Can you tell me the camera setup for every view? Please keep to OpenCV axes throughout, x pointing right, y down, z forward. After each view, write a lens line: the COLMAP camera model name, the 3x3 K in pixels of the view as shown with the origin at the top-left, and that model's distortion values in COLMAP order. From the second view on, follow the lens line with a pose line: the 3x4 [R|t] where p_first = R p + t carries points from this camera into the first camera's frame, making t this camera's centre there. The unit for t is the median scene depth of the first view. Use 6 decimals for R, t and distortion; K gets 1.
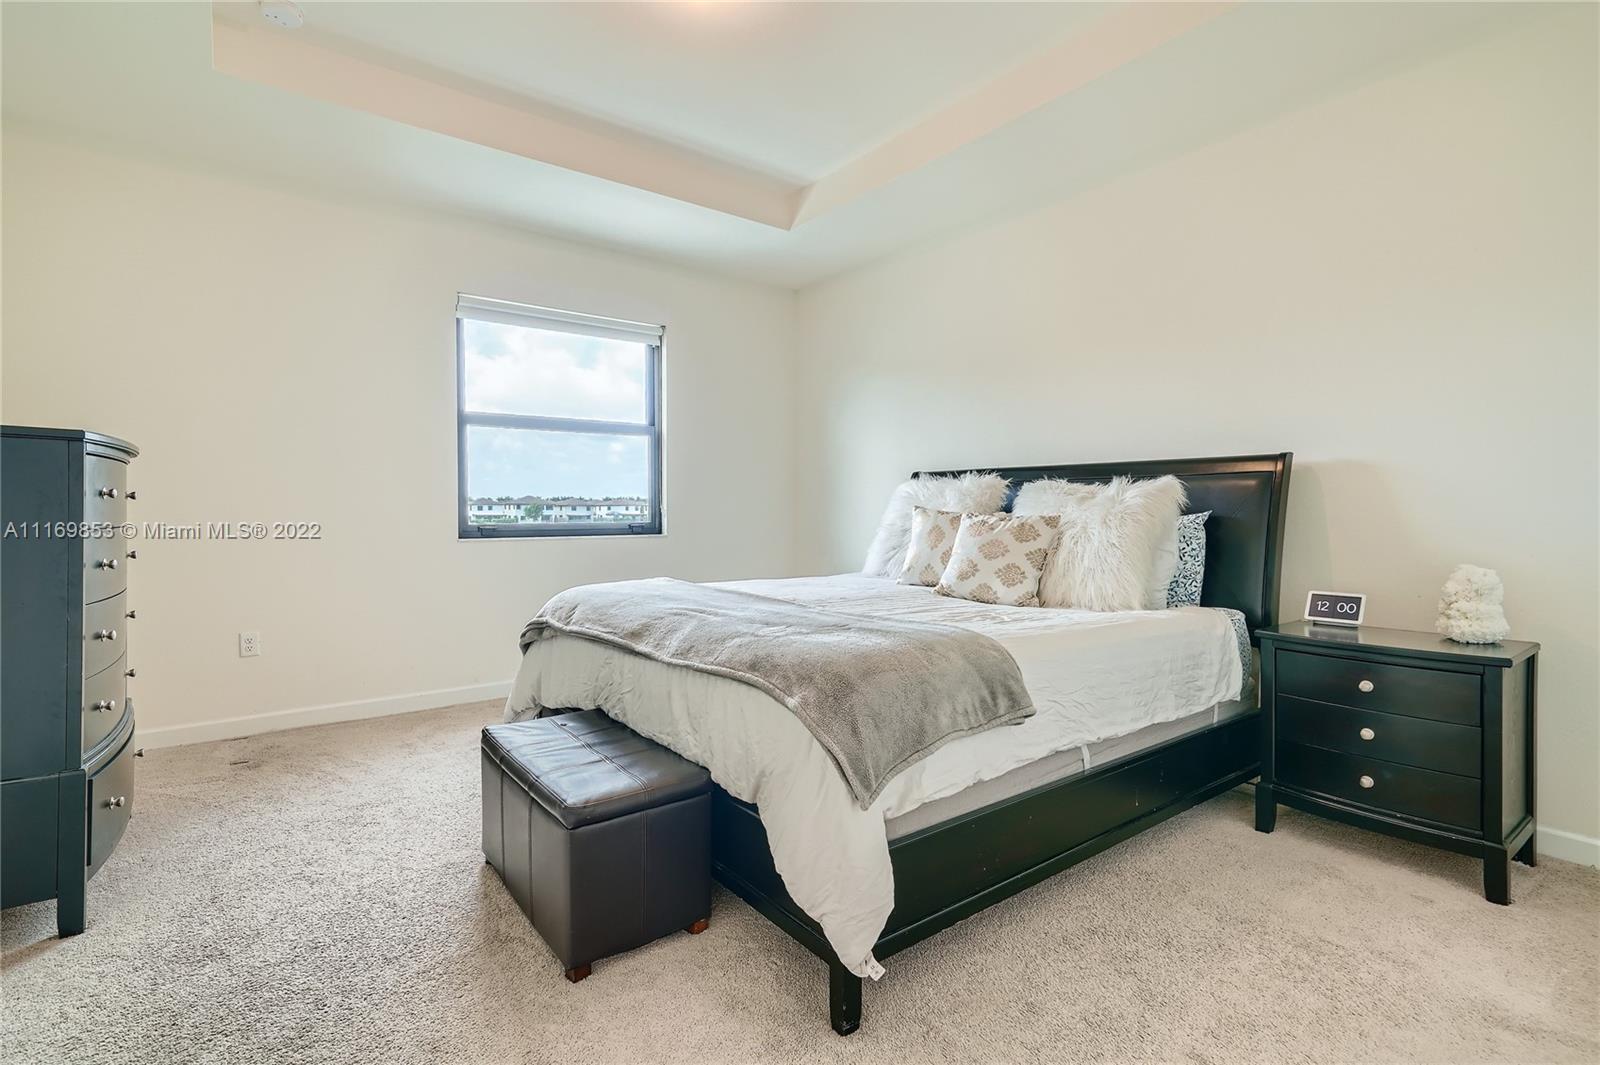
lens RADIAL K [[763.7, 0, 792.1], [0, 763.7, 525.9], [0, 0, 1]] dist [0.008920, 0.003459]
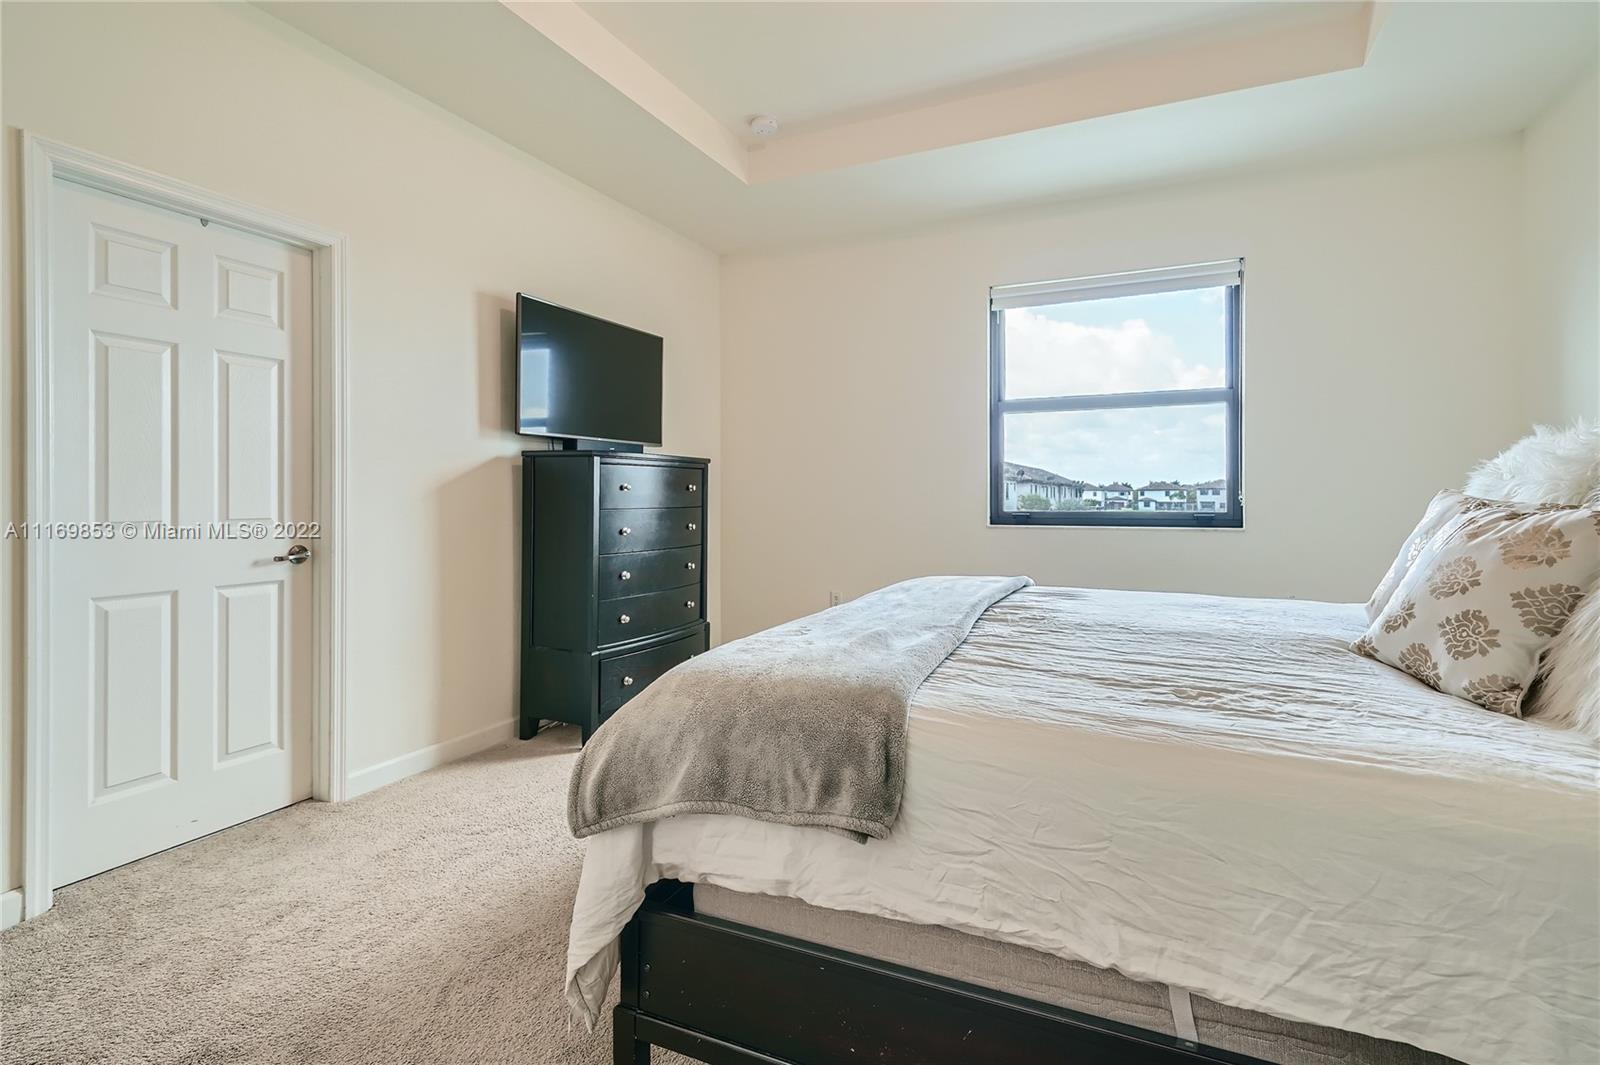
lens RADIAL K [[763.7, 0, 802.5], [0, 763.7, 501.4], [0, 0, 1]] dist [0.008920, 0.003459]
pose [[0.486068, 0.009896, -0.873865, 0.495224], [-0.021355, 0.999772, -0.000556, -0.008971], [0.873660, 0.018931, 0.486168, 0.399505]]
